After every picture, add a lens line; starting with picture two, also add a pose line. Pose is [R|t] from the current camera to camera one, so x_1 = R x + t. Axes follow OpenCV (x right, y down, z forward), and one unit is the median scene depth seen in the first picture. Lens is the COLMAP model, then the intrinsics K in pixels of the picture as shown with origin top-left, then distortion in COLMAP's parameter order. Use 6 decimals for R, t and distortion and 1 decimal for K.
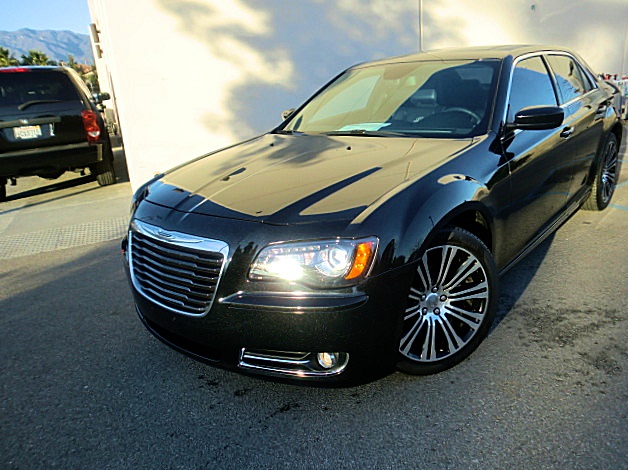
lens RADIAL K [[497.8, 0, 324.4], [0, 497.8, 235.8], [0, 0, 1]] dist [-0.137130, 0.182371]
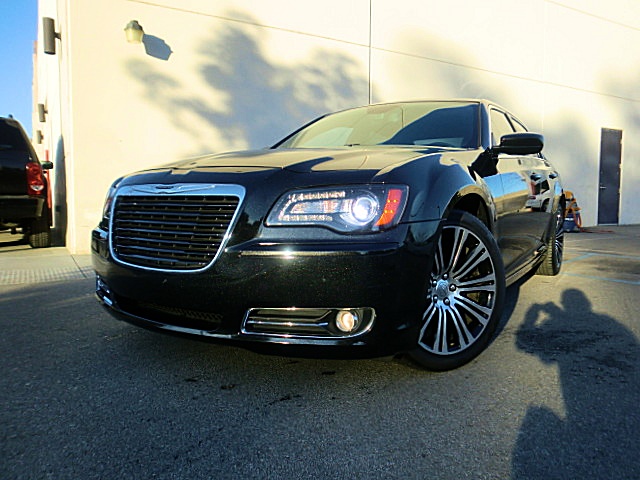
lens RADIAL K [[499.1, 0, 319.6], [0, 499.1, 242.2], [0, 0, 1]] dist [-0.167822, 0.225353]
pose [[0.988489, 0.065871, 0.136201, -0.145678], [-0.032737, 0.972042, -0.232513, 0.269082], [-0.147709, 0.225378, 0.963009, 0.106371]]
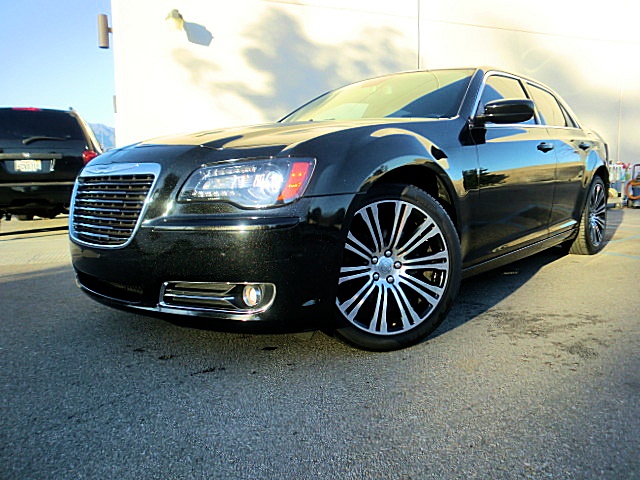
lens RADIAL K [[499.1, 0, 319.6], [0, 499.1, 242.2], [0, 0, 1]] dist [-0.167822, 0.225353]
pose [[0.997779, 0.059492, -0.029977, 0.122782], [-0.064052, 0.980412, -0.186252, 0.262809], [0.018309, 0.187759, 0.982045, 0.096156]]
